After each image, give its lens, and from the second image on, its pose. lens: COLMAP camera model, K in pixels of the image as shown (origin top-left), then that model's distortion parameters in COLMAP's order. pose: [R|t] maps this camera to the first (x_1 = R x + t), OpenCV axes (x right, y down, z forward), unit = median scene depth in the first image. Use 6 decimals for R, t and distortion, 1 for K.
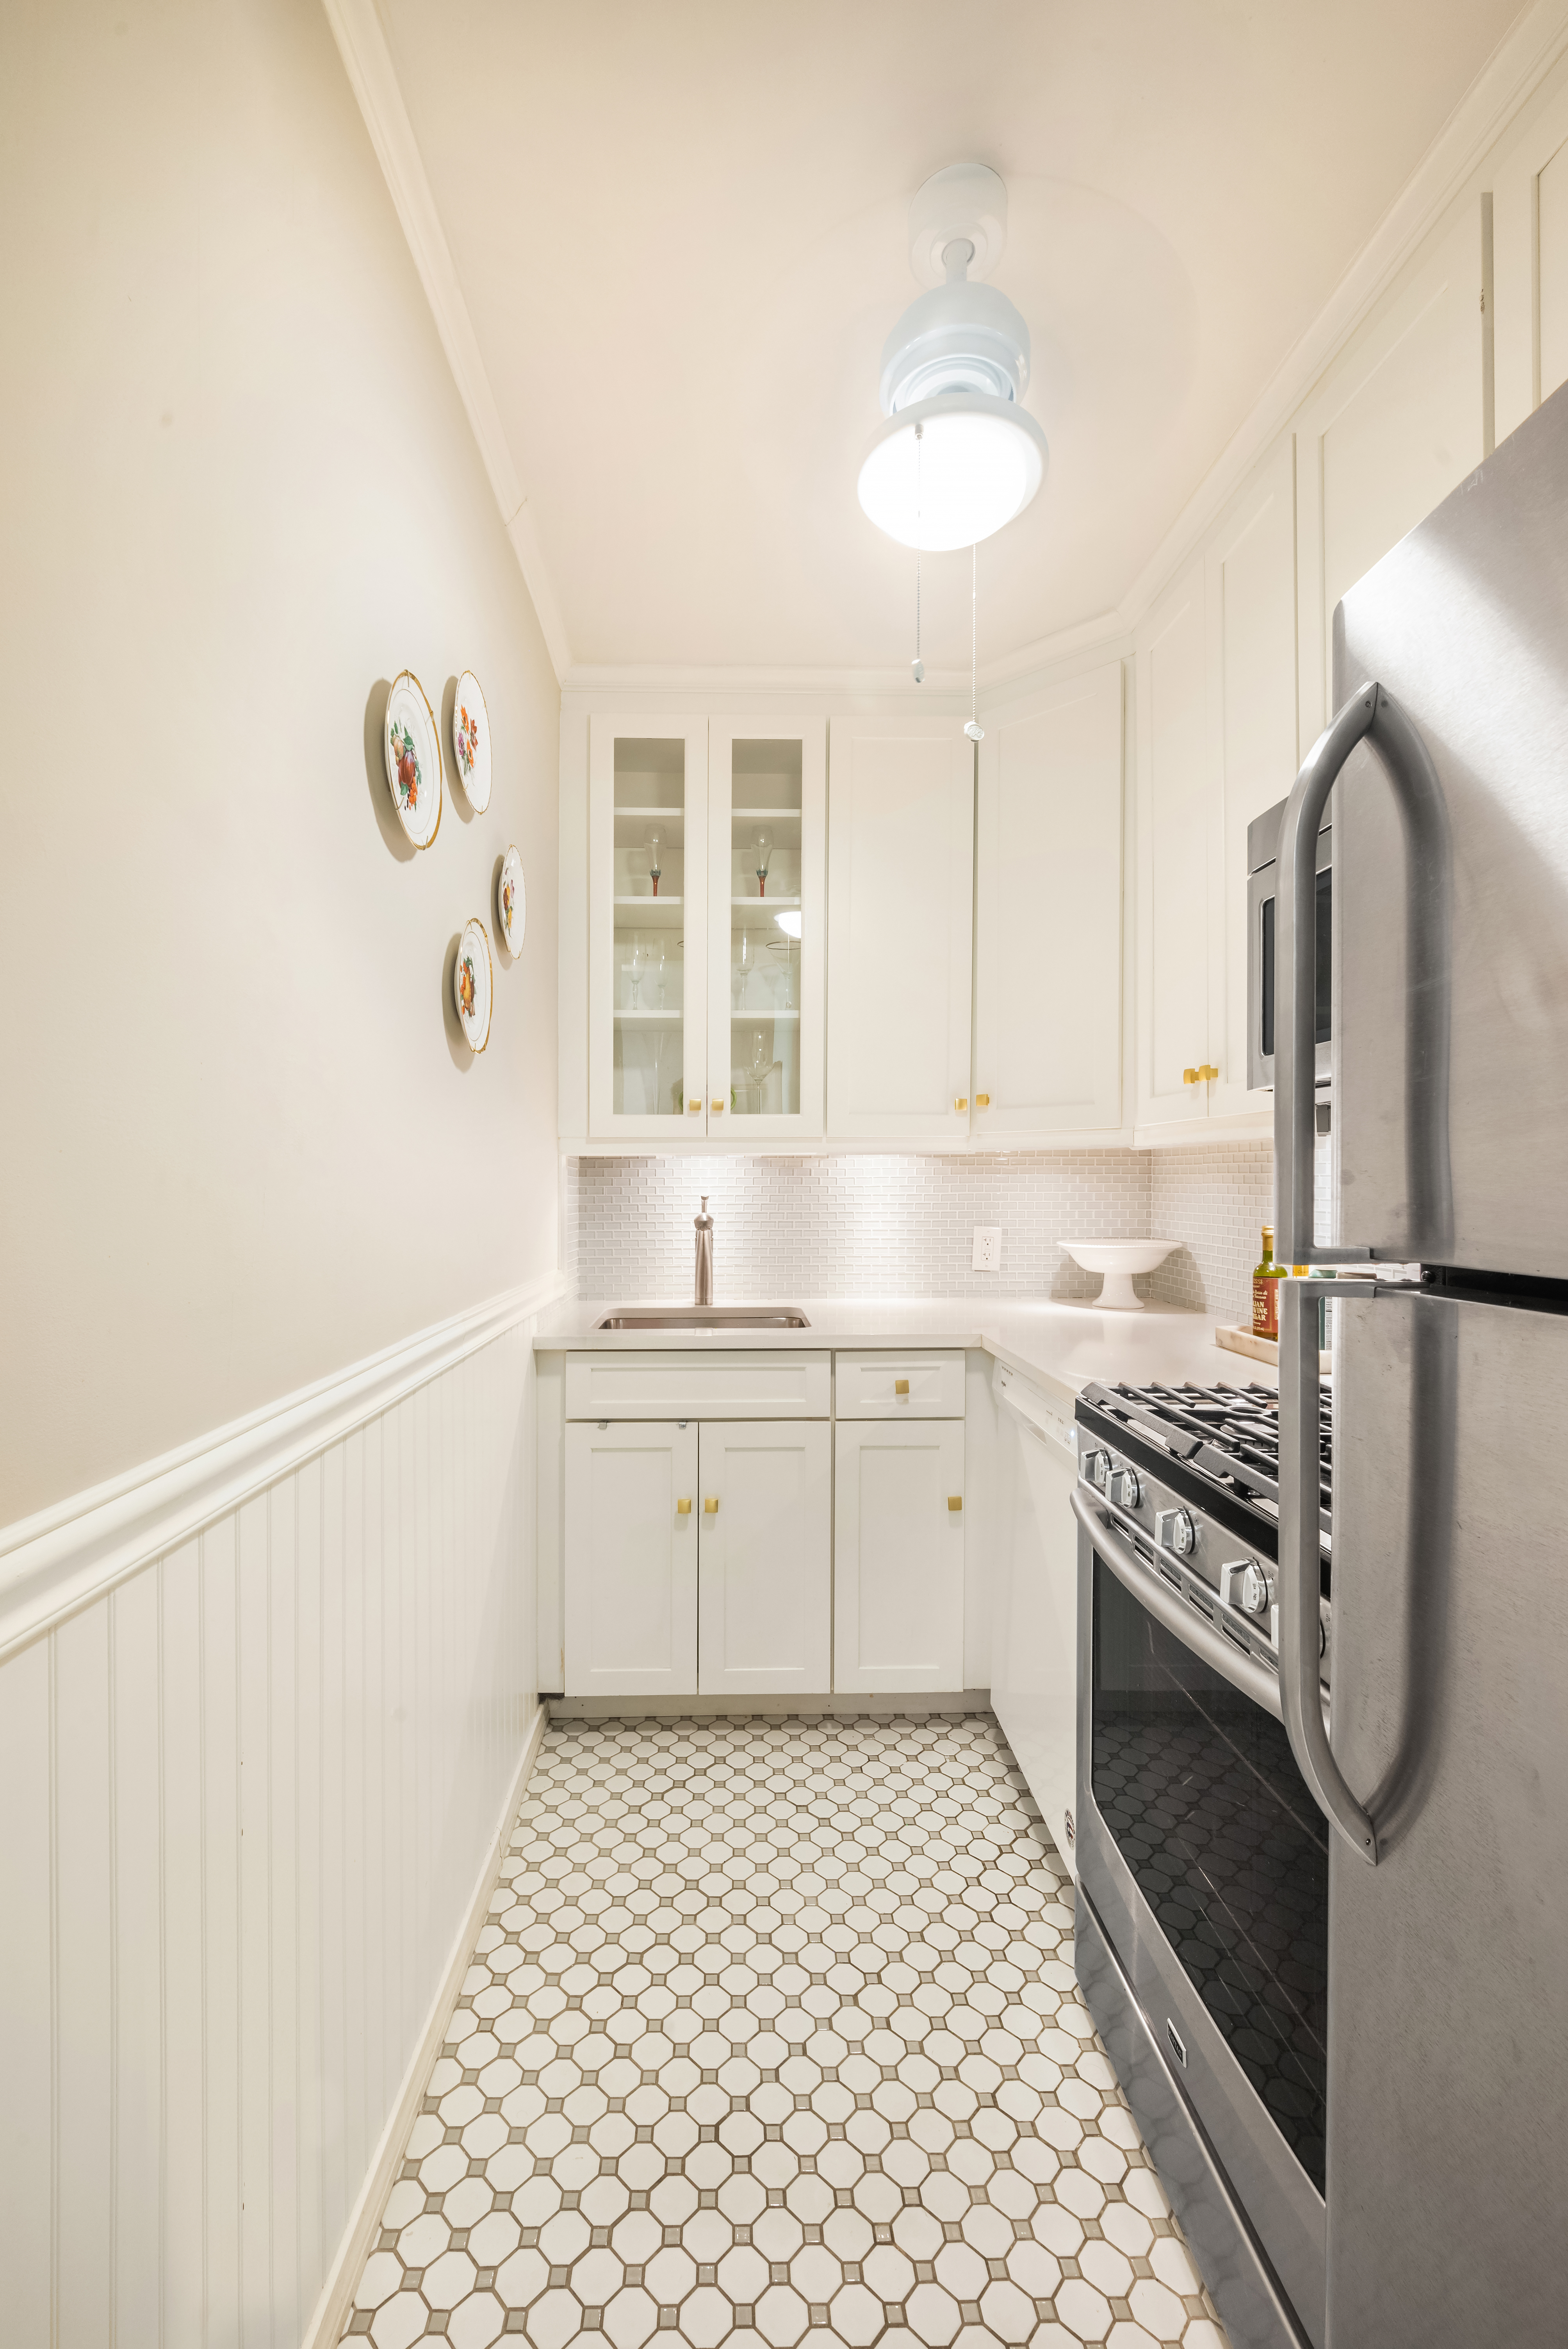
lens RADIAL K [[968.3, 0, 784.0], [0, 968.3, 1174.5], [0, 0, 1]] dist [-0.001687, 0.000320]
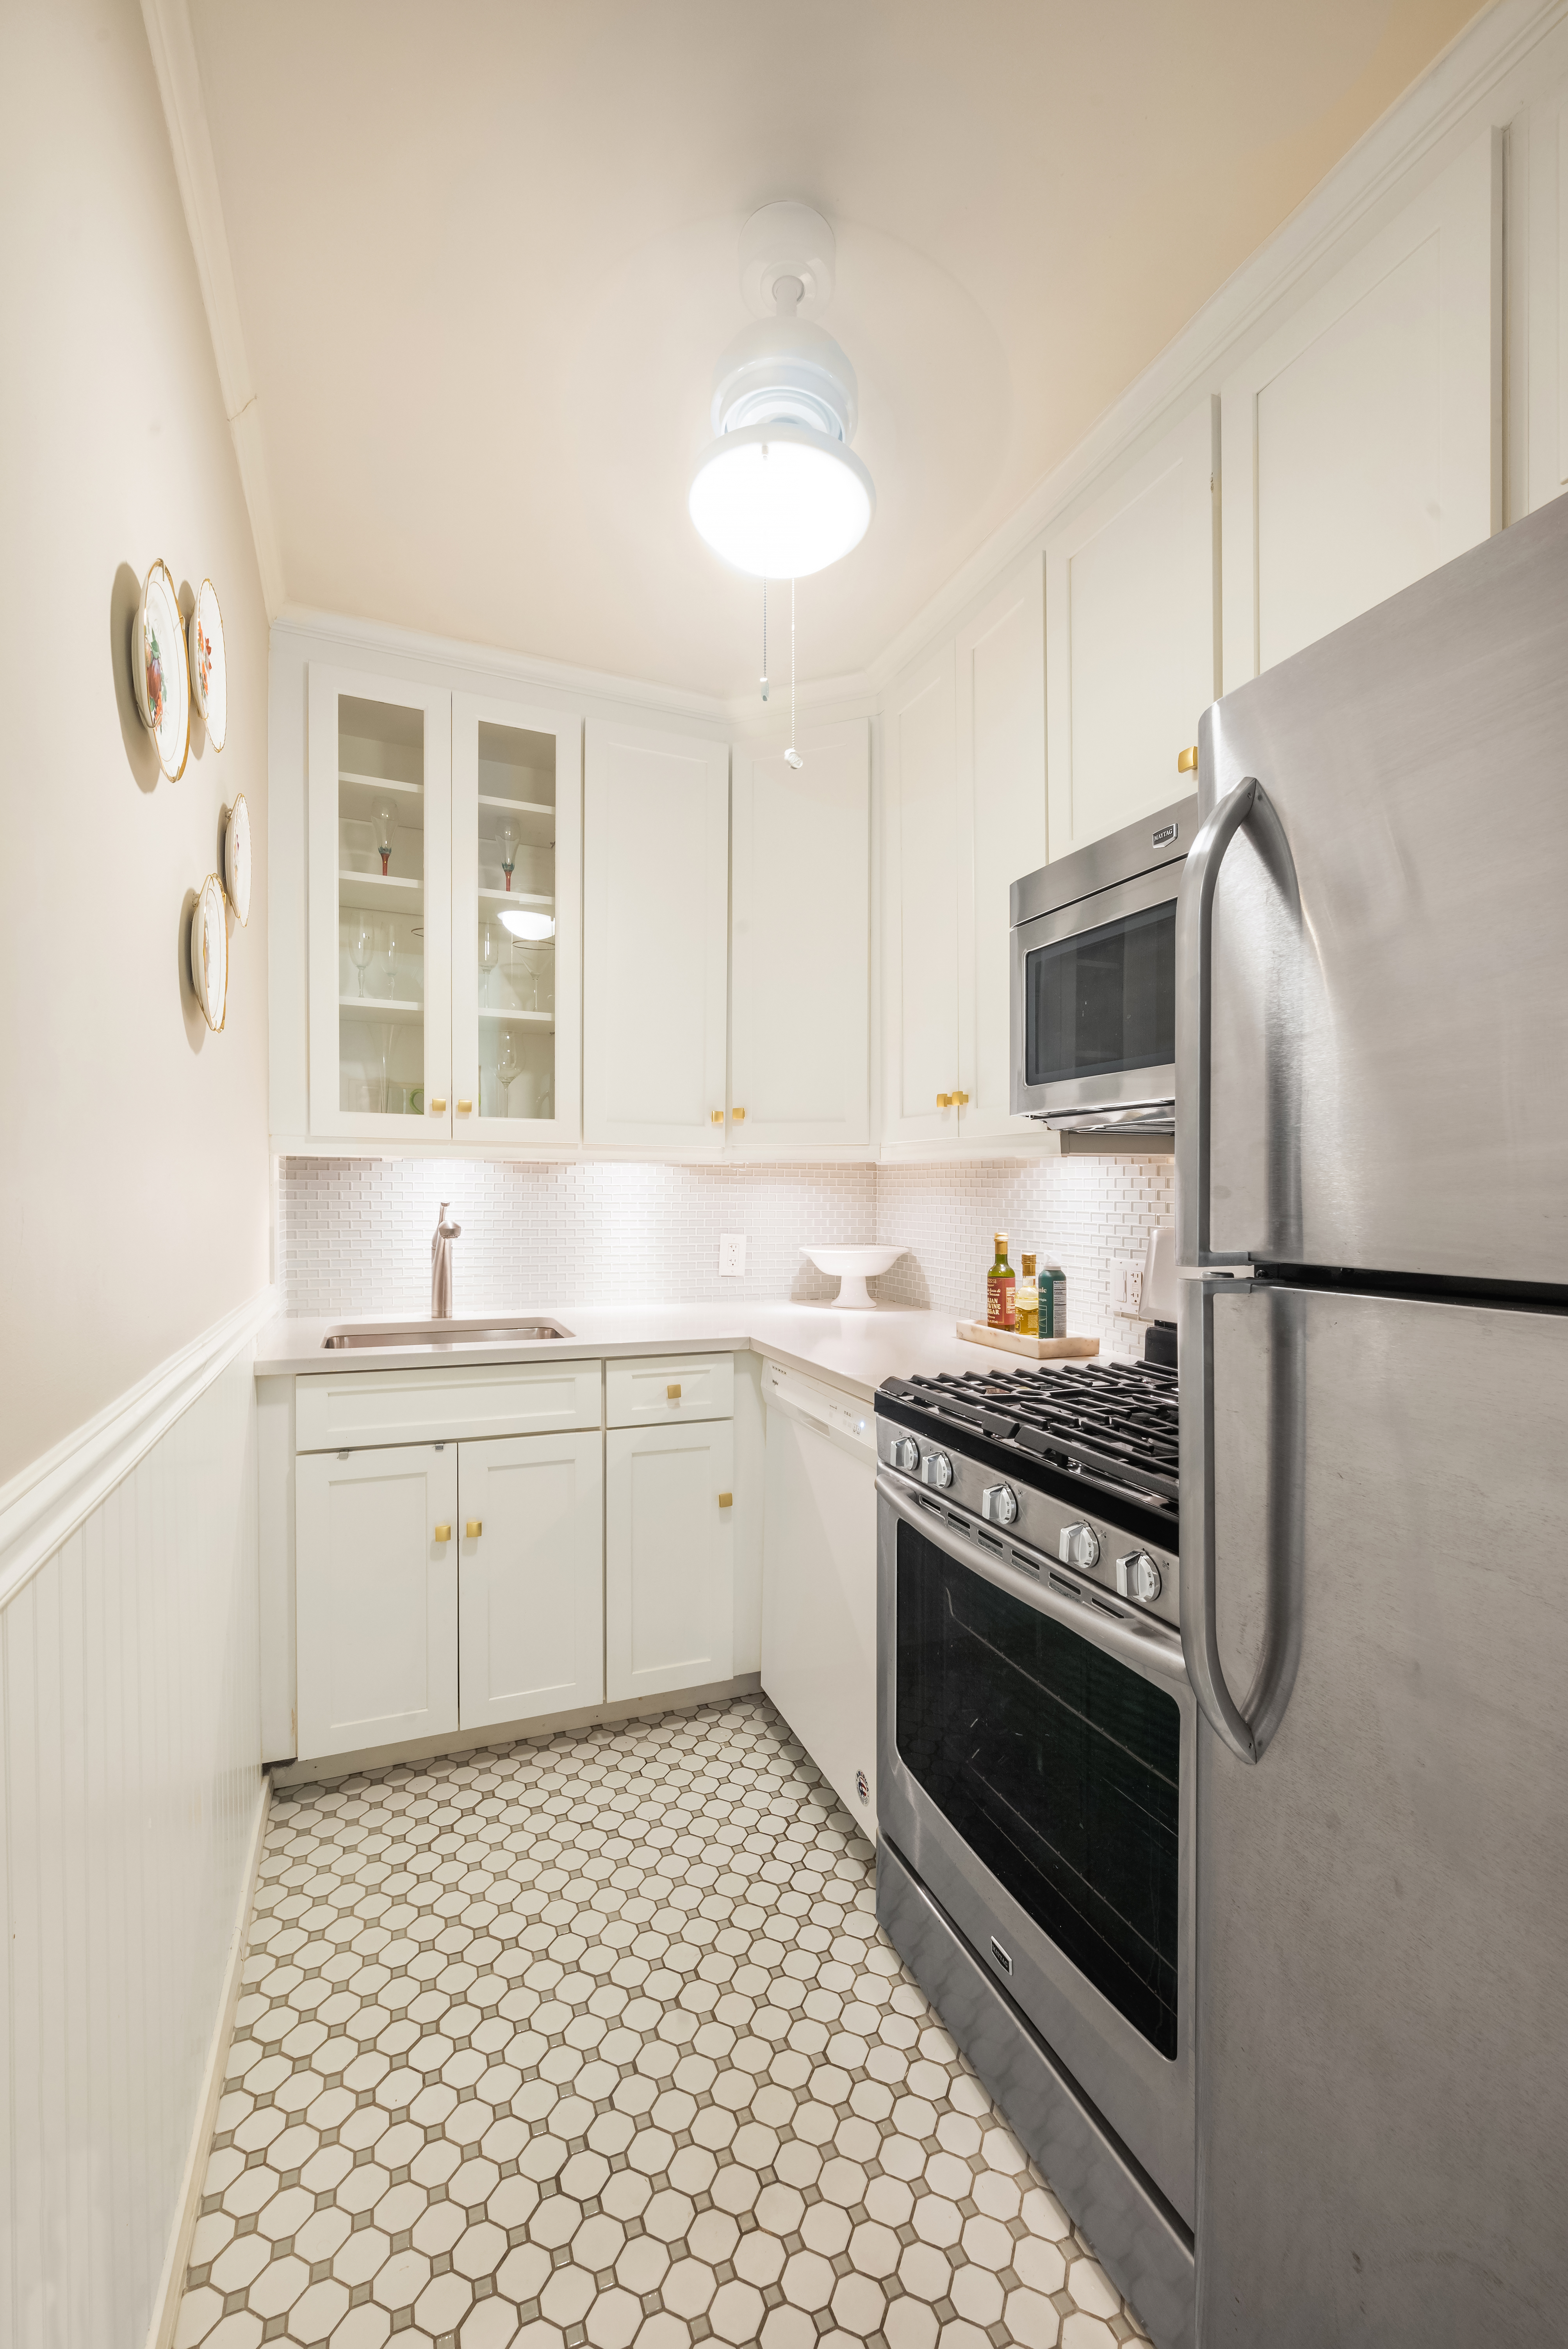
lens RADIAL K [[930.1, 0, 786.4], [0, 930.1, 1194.8], [0, 0, 1]] dist [-0.001684, 0.000479]
pose [[0.933812, 0.012410, 0.357548, -0.125696], [-0.016564, 0.999826, 0.008559, 0.002085], [-0.357380, -0.013915, 0.933856, 0.048590]]
